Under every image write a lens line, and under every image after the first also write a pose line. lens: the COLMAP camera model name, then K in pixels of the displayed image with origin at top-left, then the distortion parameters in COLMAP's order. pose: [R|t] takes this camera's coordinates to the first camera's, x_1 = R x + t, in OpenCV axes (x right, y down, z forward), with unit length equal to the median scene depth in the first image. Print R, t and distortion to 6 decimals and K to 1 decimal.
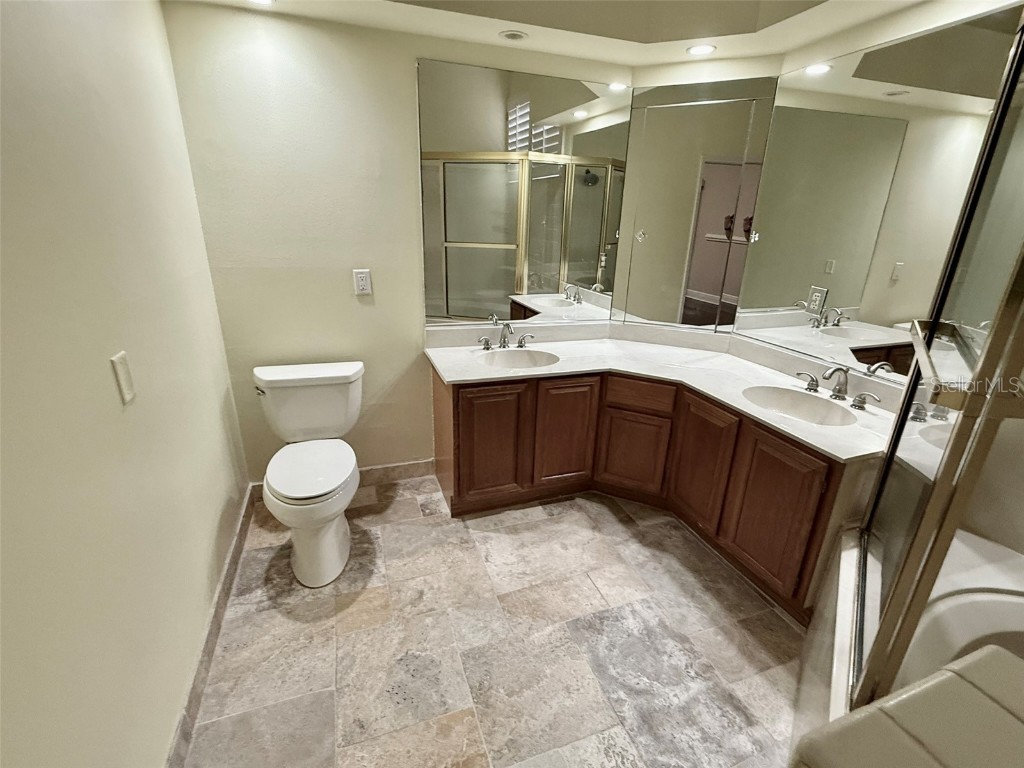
lens RADIAL K [[471.7, 0, 513.5], [0, 471.7, 381.2], [0, 0, 1]] dist [0.004830, 0.000730]
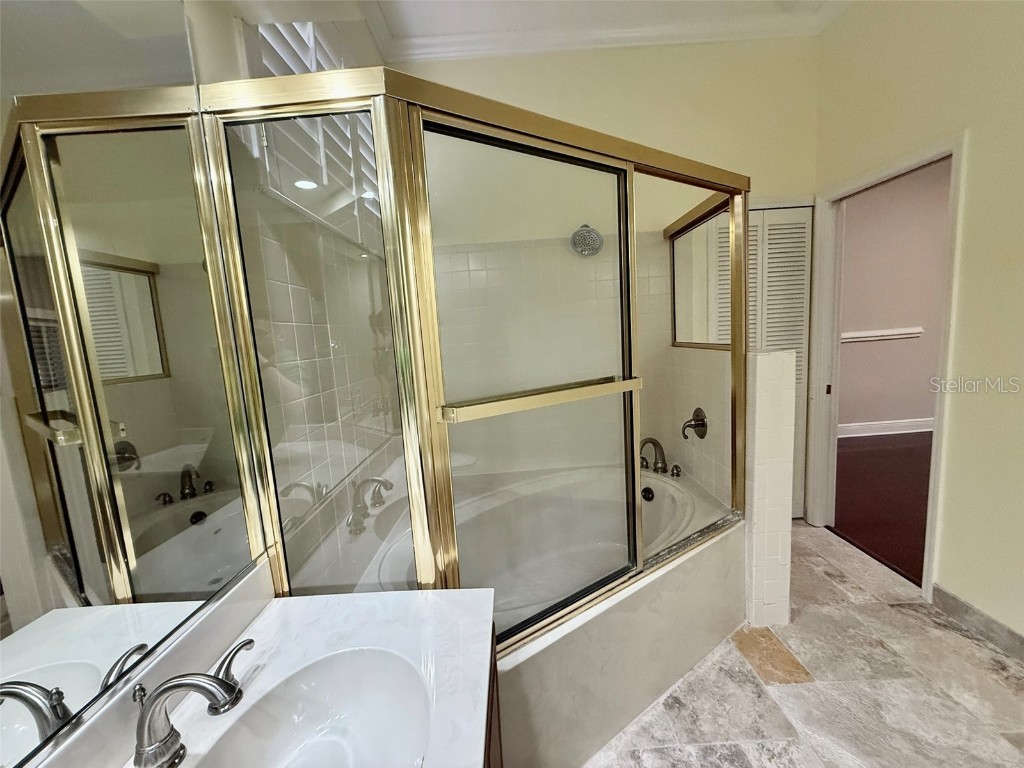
lens RADIAL K [[412.7, 0, 513.9], [0, 412.7, 385.4], [0, 0, 1]] dist [0.008090, -0.000590]
pose [[-0.939963, -0.005430, 0.341233, 0.379137], [0.154253, 0.885151, 0.438992, -0.360742], [-0.304426, 0.465273, -0.831171, 1.197801]]
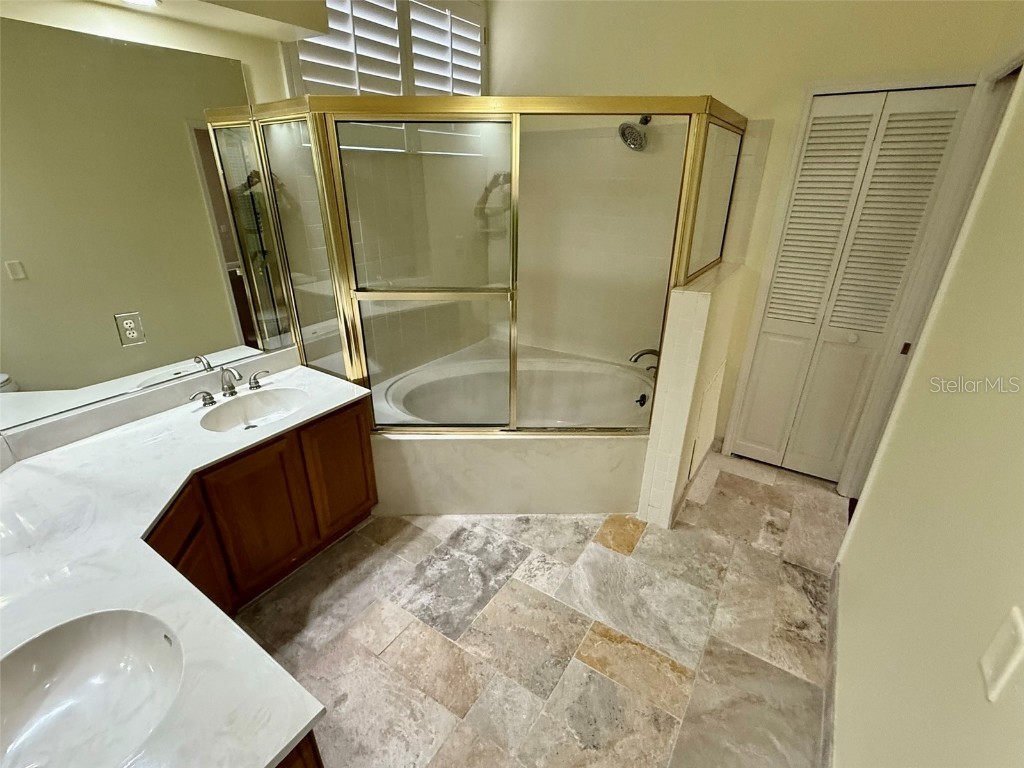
lens RADIAL K [[471.7, 0, 511.6], [0, 471.7, 386.1], [0, 0, 1]] dist [0.004830, 0.000730]
pose [[-0.595436, -0.349502, 0.723398, -0.530505], [0.252543, 0.773351, 0.581507, -0.502367], [-0.762678, 0.528939, -0.372217, 1.029120]]
